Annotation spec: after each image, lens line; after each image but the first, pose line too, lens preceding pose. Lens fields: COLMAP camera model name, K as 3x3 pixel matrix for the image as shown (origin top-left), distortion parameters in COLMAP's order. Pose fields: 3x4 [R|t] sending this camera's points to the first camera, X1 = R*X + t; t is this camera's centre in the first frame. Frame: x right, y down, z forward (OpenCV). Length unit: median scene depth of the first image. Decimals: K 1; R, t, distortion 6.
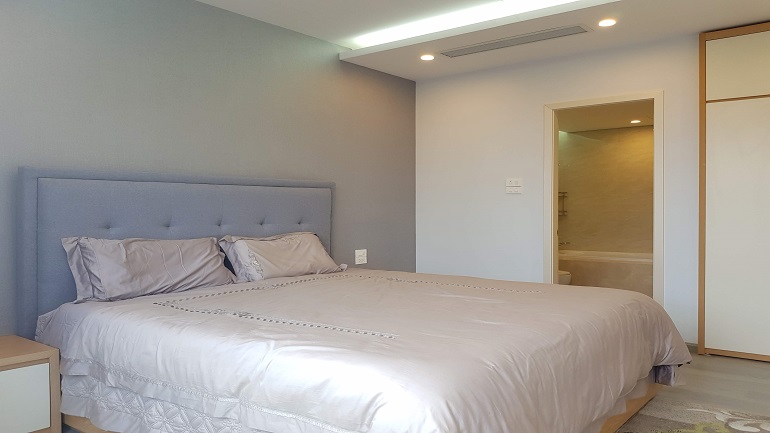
lens RADIAL K [[593.2, 0, 386.4], [0, 593.2, 213.6], [0, 0, 1]] dist [0.010894, 0.001624]
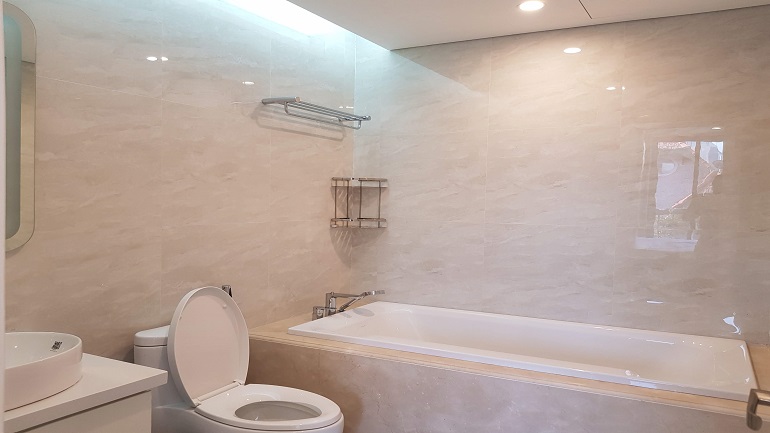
lens RADIAL K [[593.2, 0, 386.4], [0, 593.2, 213.6], [0, 0, 1]] dist [0.010894, 0.001624]
pose [[0.985262, 0.016141, 0.170291, 0.234847], [-0.019781, 0.999610, 0.019701, -0.018809], [-0.169907, -0.022780, 0.985197, 0.563012]]
